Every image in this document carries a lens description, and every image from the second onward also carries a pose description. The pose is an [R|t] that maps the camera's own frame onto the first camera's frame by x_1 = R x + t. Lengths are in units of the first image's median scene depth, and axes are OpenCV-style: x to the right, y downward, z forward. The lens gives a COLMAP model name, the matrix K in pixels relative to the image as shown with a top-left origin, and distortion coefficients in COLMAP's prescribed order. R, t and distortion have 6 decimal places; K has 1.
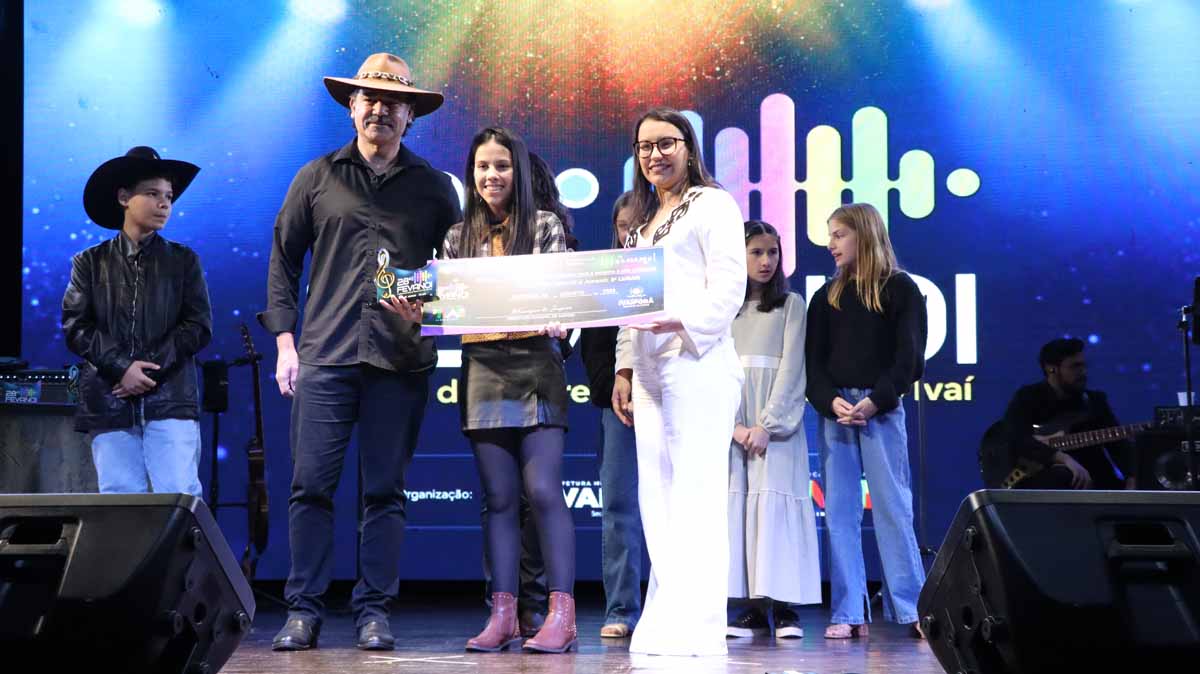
lens RADIAL K [[2116.6, 0, 600.0], [0, 2116.6, 337.0], [0, 0, 1]] dist [0.192090, 0.128008]
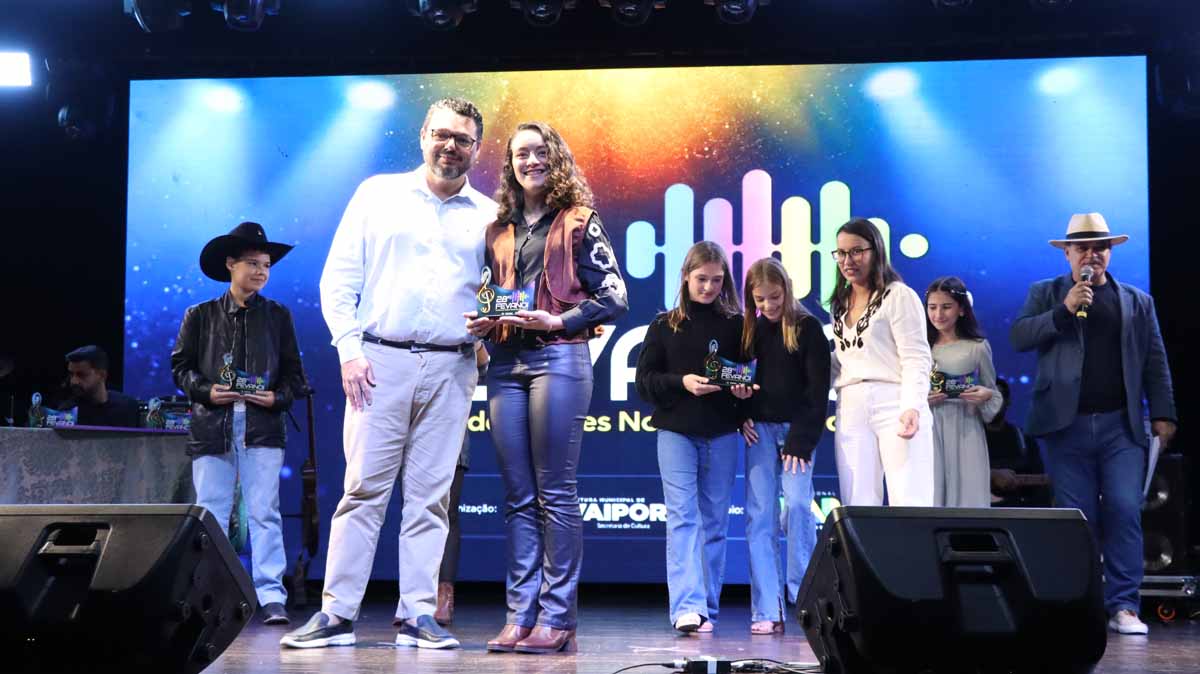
lens RADIAL K [[1846.9, 0, 615.2], [0, 1846.9, 346.4], [0, 0, 1]] dist [0.108040, 0.073276]
pose [[0.999396, 0.003602, -0.034566, 0.040942], [-0.004100, 0.999889, -0.014340, -0.001550], [0.034510, 0.014473, 0.999300, -0.027330]]
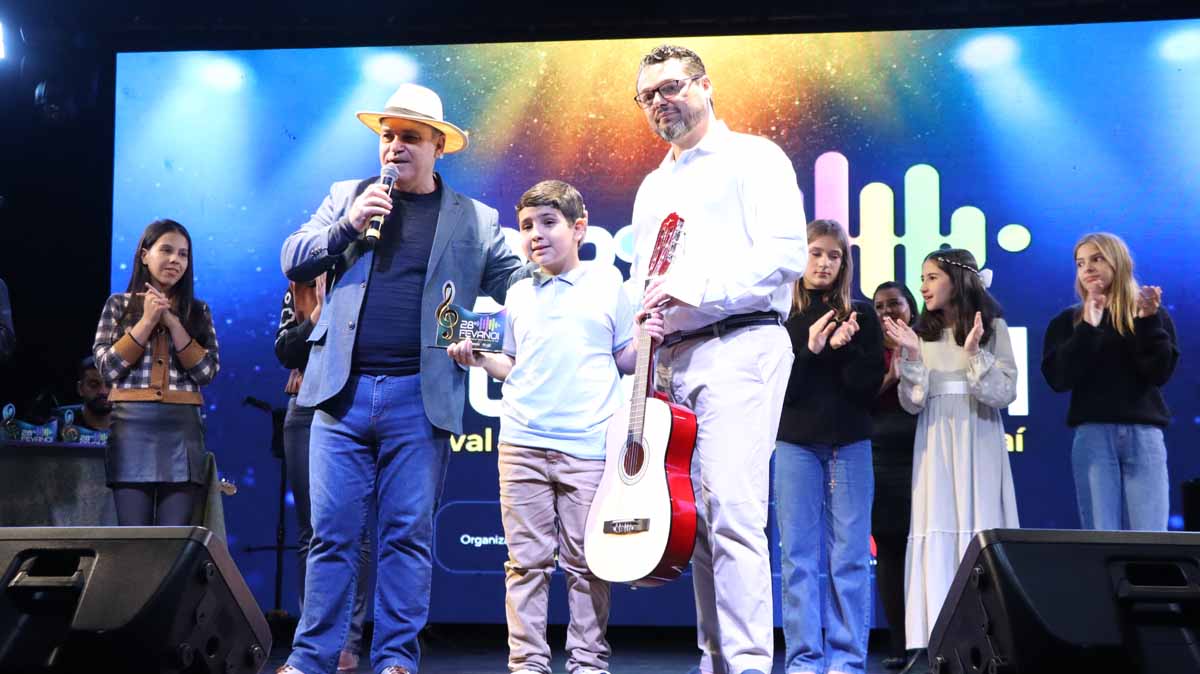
lens RADIAL K [[2000.5, 0, 600.0], [0, 2000.5, 337.0], [0, 0, 1]] dist [0.156015, 0.177970]
pose [[0.998642, 0.002397, -0.052042, 0.022460], [-0.004062, 0.999482, -0.031913, 0.006520], [0.051939, 0.032081, 0.998135, 0.026783]]
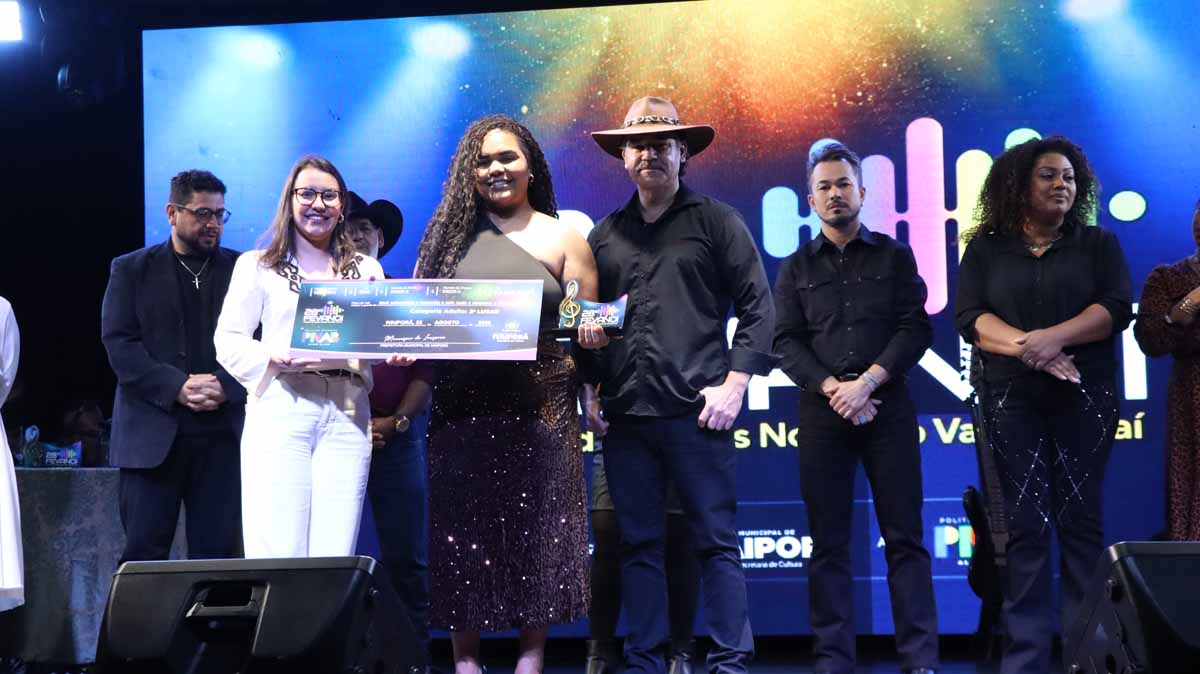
lens RADIAL K [[2470.8, 0, 574.4], [0, 2470.8, 343.5], [0, 0, 1]] dist [0.273754, 0.218097]
pose [[0.997703, -0.023647, -0.063483, -0.003788], [0.023386, 0.999715, -0.004858, -0.012431], [0.063580, 0.003363, 0.997971, -0.116661]]
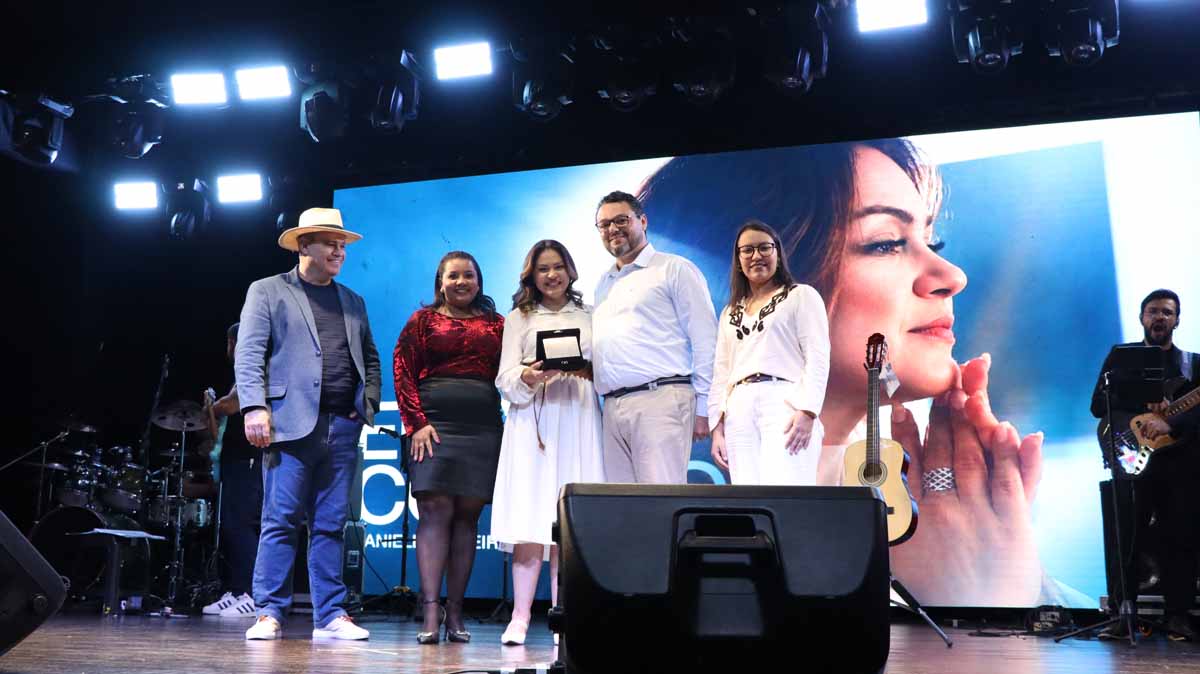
lens RADIAL K [[1325.9, 0, 600.0], [0, 1325.9, 337.0], [0, 0, 1]] dist [-0.137520, 0.001480]
pose [[0.958815, -0.025203, -0.282910, 0.173485], [-0.004588, 0.994551, -0.104148, 0.033326], [0.283993, 0.101156, 0.953475, 0.200432]]
